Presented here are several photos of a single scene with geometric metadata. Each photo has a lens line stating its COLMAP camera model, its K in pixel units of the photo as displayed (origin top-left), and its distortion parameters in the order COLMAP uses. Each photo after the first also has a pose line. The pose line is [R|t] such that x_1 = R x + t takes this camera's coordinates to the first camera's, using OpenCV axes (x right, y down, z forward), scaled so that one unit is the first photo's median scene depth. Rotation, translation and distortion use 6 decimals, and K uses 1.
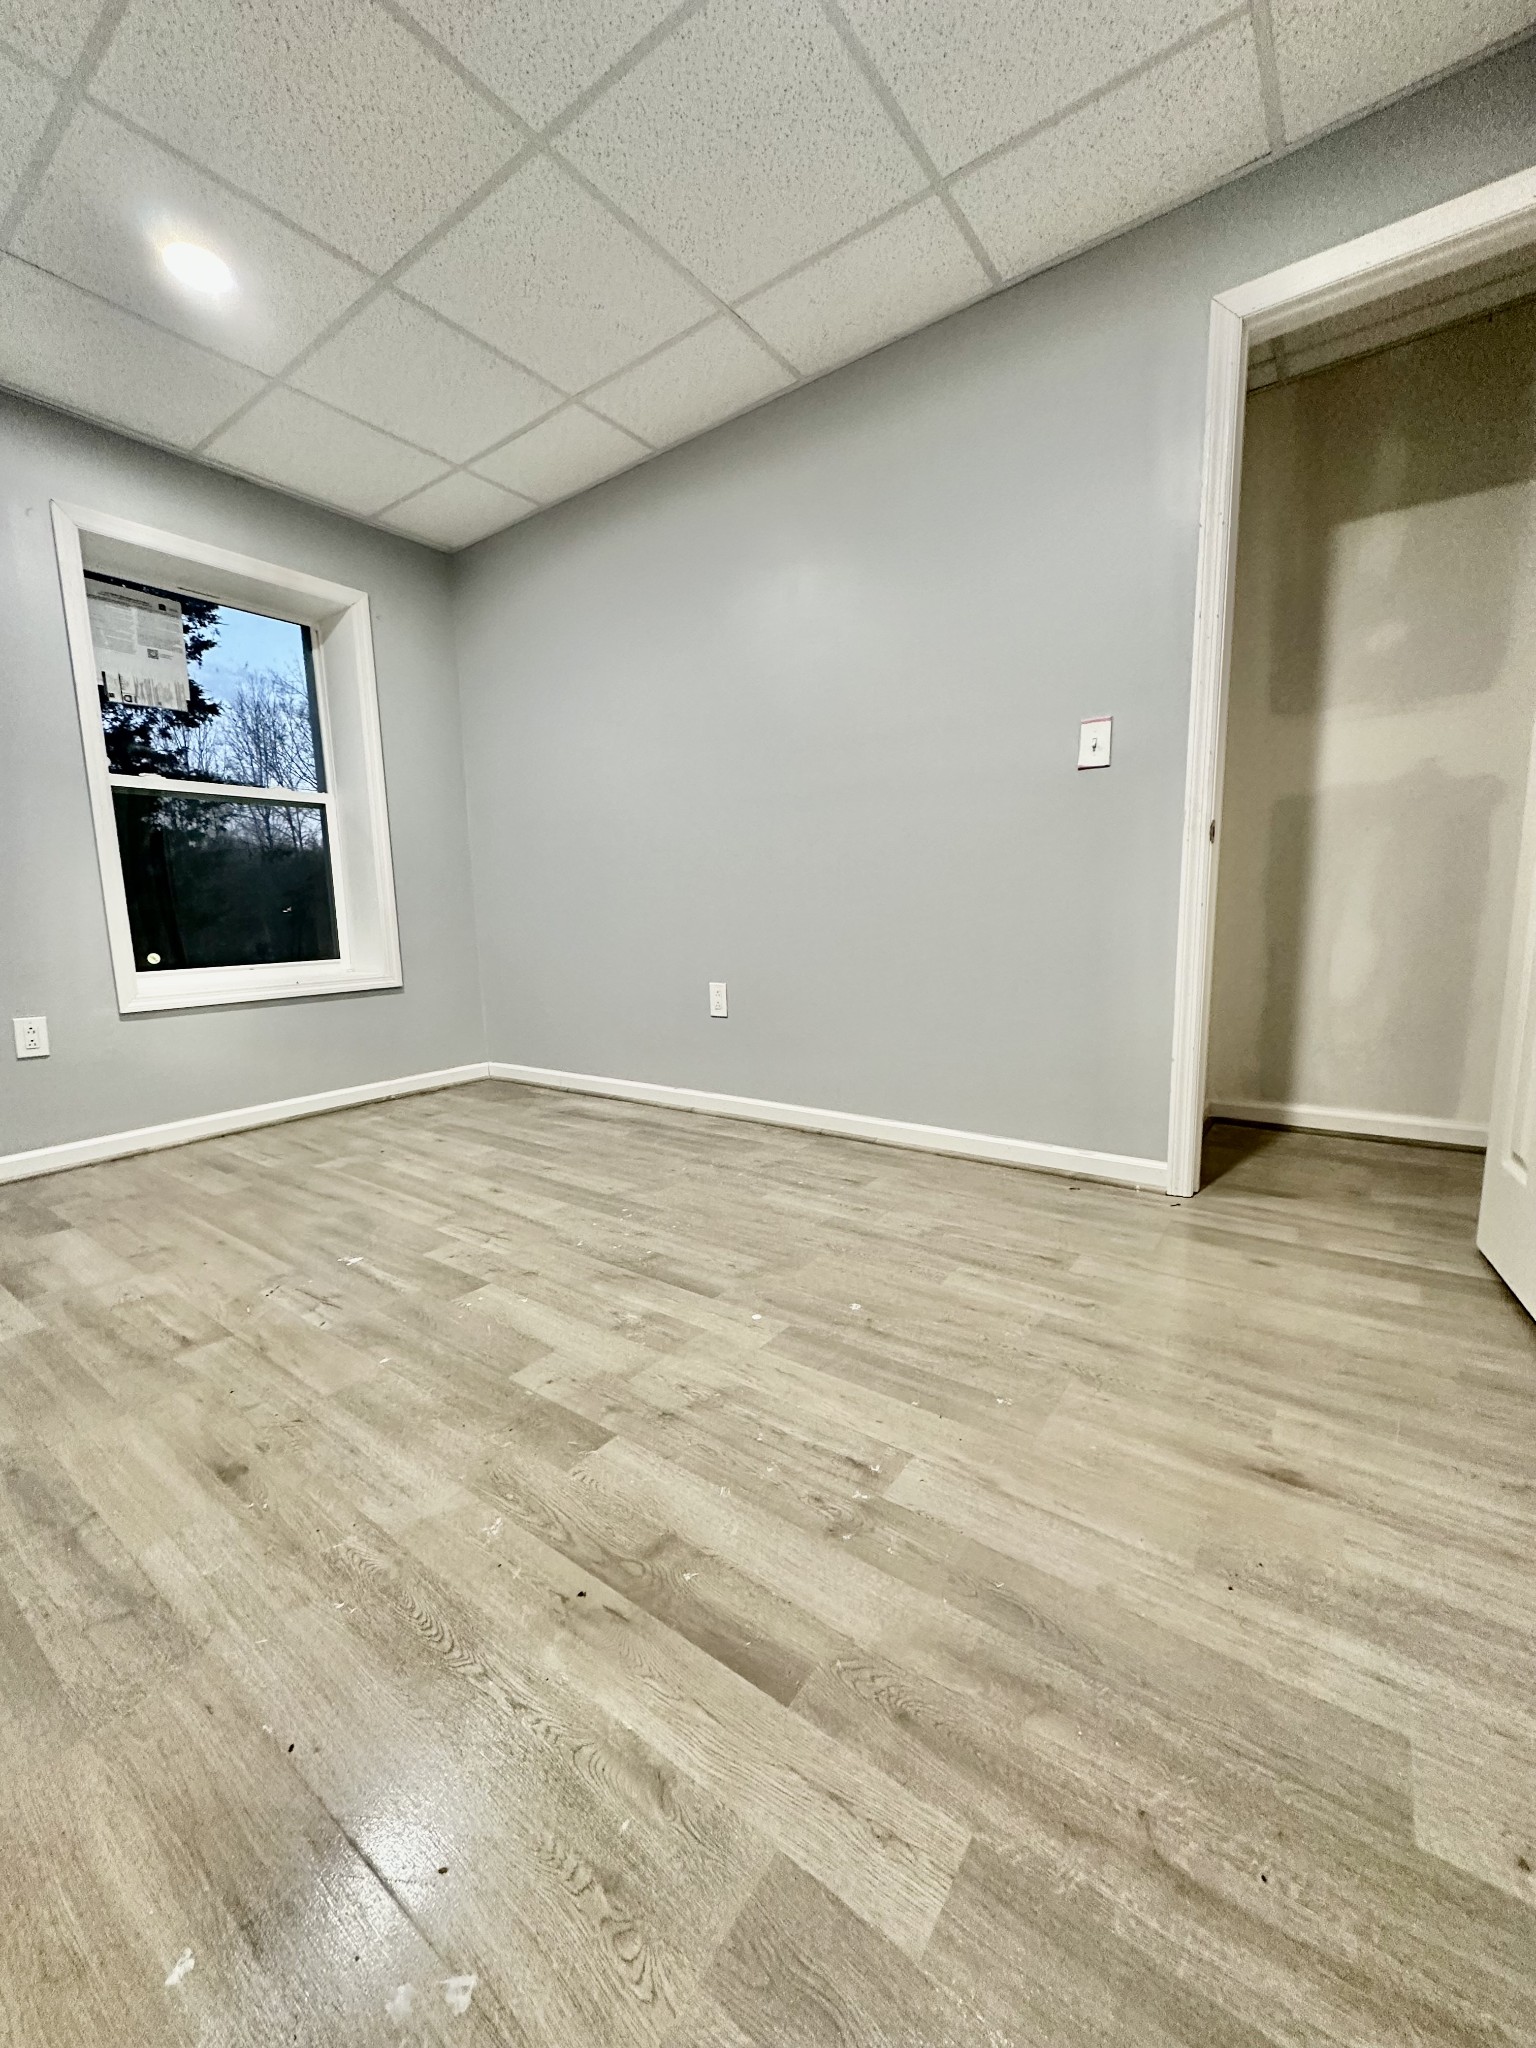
lens RADIAL K [[812.4, 0, 775.0], [0, 812.4, 1019.5], [0, 0, 1]] dist [-0.001632, 0.000205]
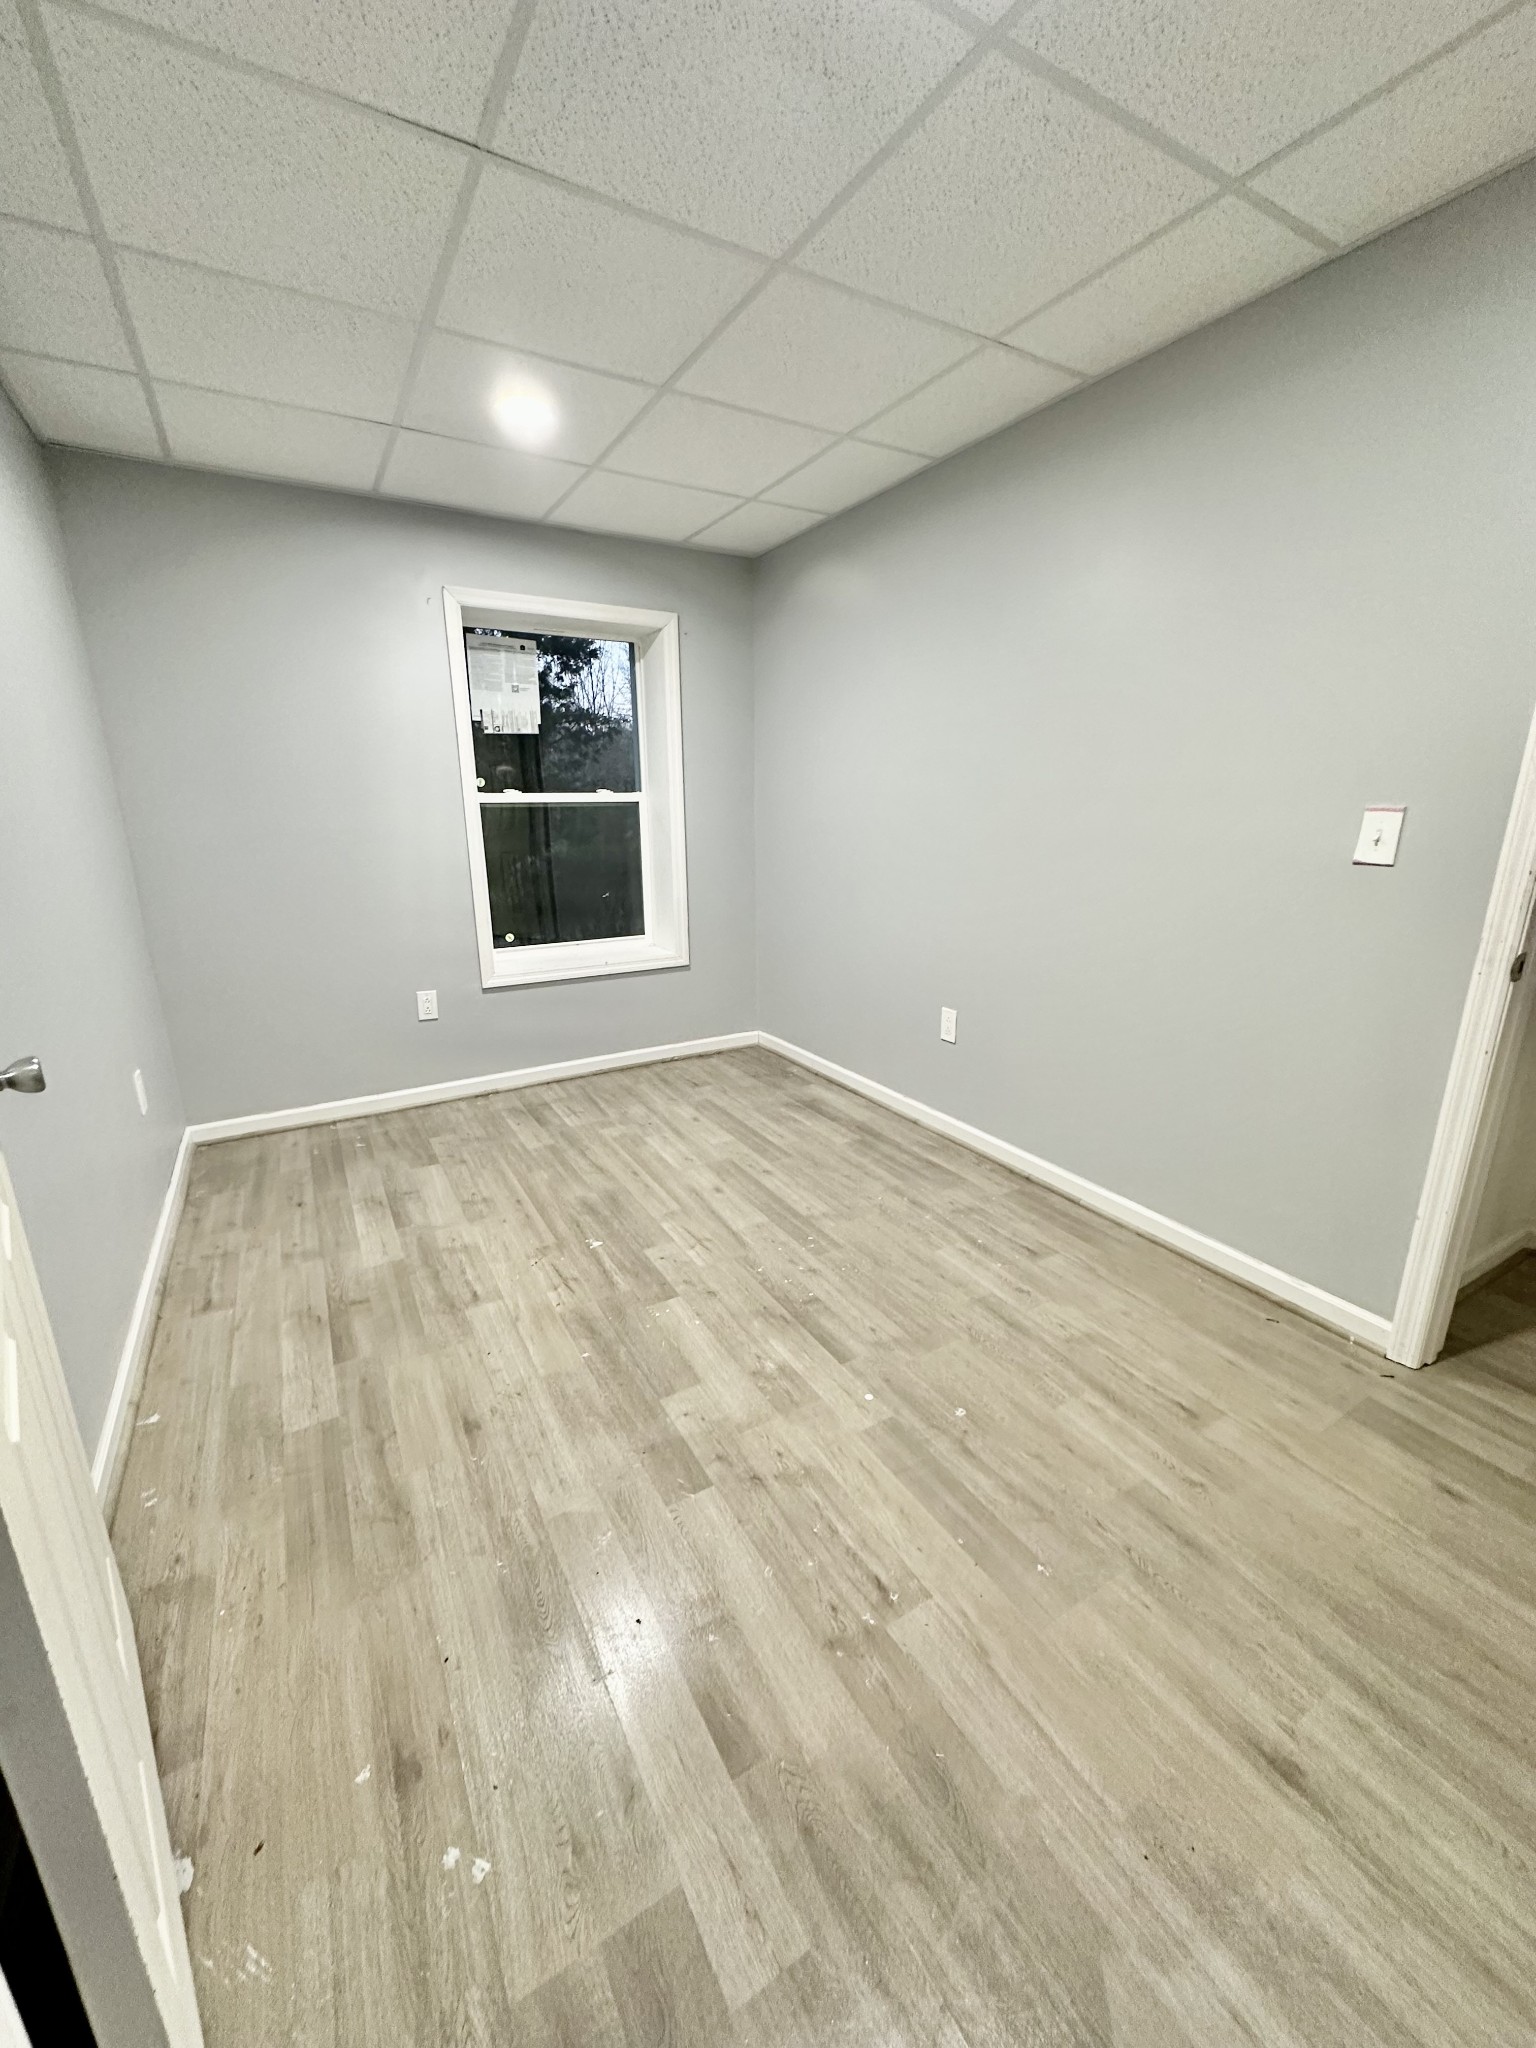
lens RADIAL K [[812.4, 0, 771.2], [0, 812.4, 1028.1], [0, 0, 1]] dist [-0.001632, 0.000205]
pose [[0.917525, 0.125112, -0.377486, 0.230524], [-0.073641, 0.986259, 0.147886, -0.322167], [0.390801, -0.107891, 0.914130, -0.043591]]
